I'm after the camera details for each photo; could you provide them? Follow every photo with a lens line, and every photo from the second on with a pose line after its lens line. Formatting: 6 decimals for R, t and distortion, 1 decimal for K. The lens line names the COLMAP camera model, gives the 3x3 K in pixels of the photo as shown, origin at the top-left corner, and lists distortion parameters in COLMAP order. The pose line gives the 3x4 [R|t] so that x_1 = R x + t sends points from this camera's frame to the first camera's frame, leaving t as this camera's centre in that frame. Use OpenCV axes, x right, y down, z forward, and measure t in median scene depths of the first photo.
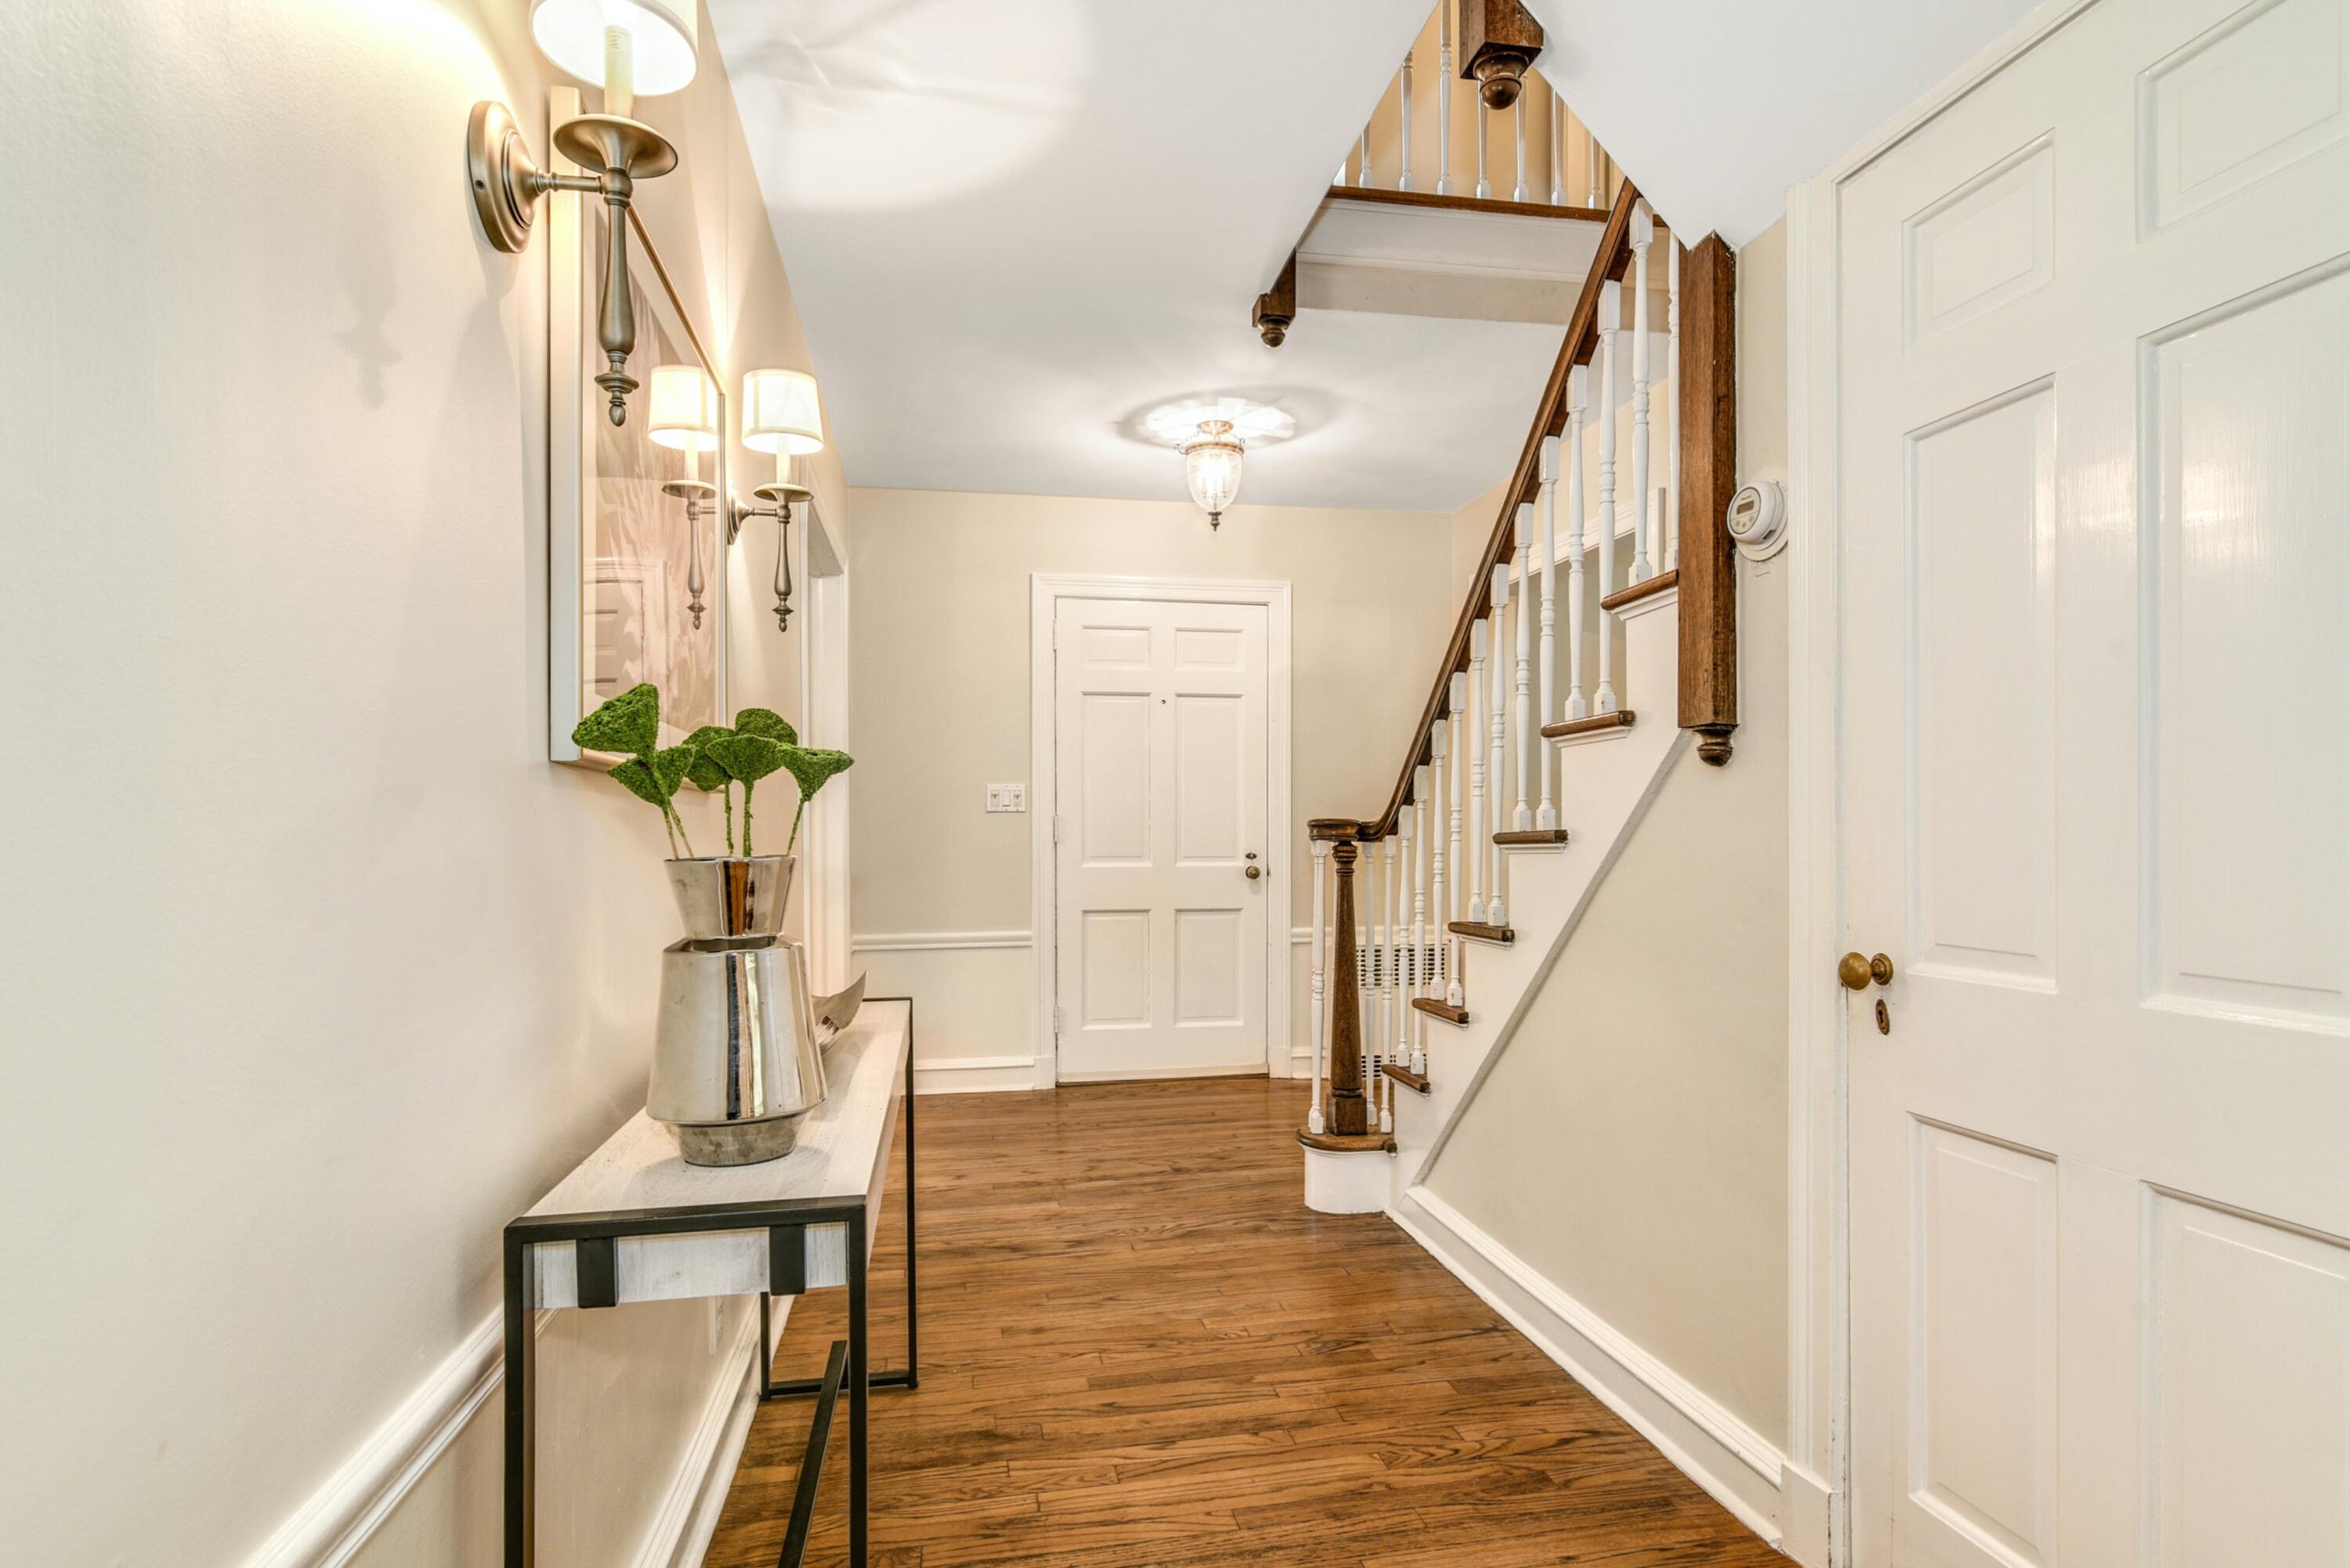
lens RADIAL K [[1134.7, 0, 1146.6], [0, 1134.7, 793.7], [0, 0, 1]] dist [-0.012915, 0.000007]
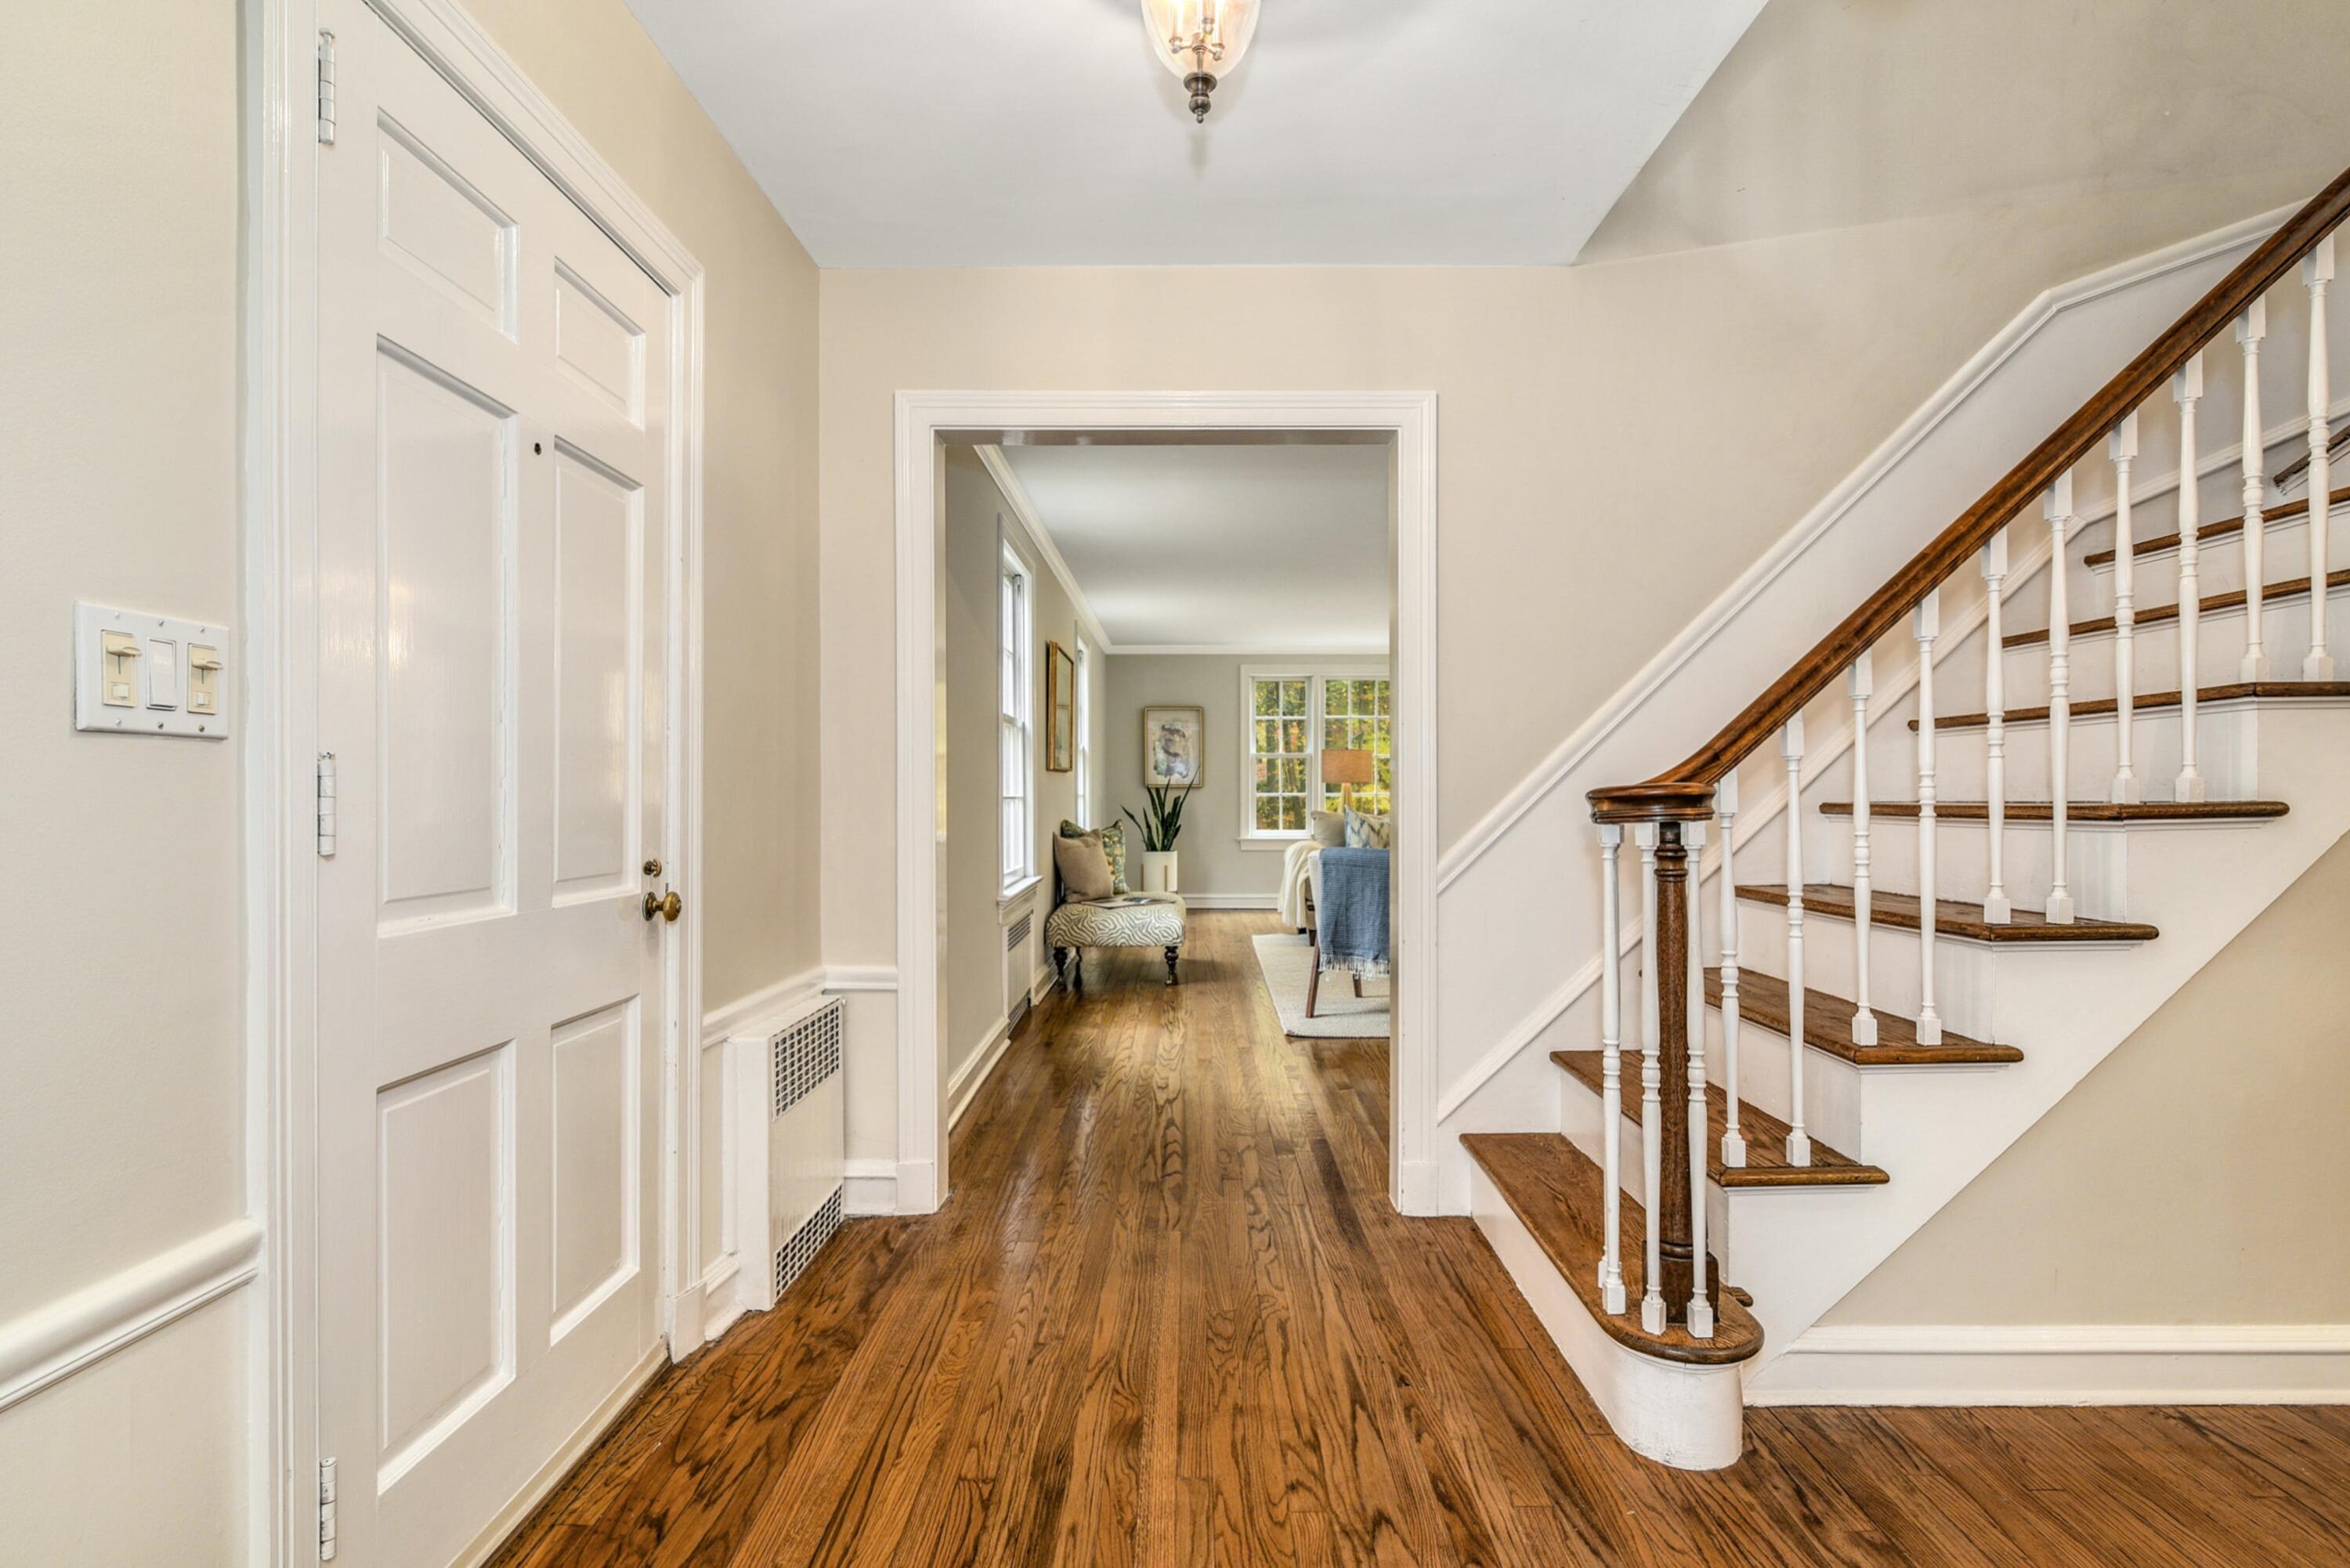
lens RADIAL K [[1134.7, 0, 1146.6], [0, 1134.7, 793.7], [0, 0, 1]] dist [-0.012915, 0.000007]
pose [[0.202912, 0.004574, 0.979186, -0.341906], [-0.027603, 0.999618, 0.001050, 0.025037], [-0.978808, -0.027241, 0.202960, 0.860561]]
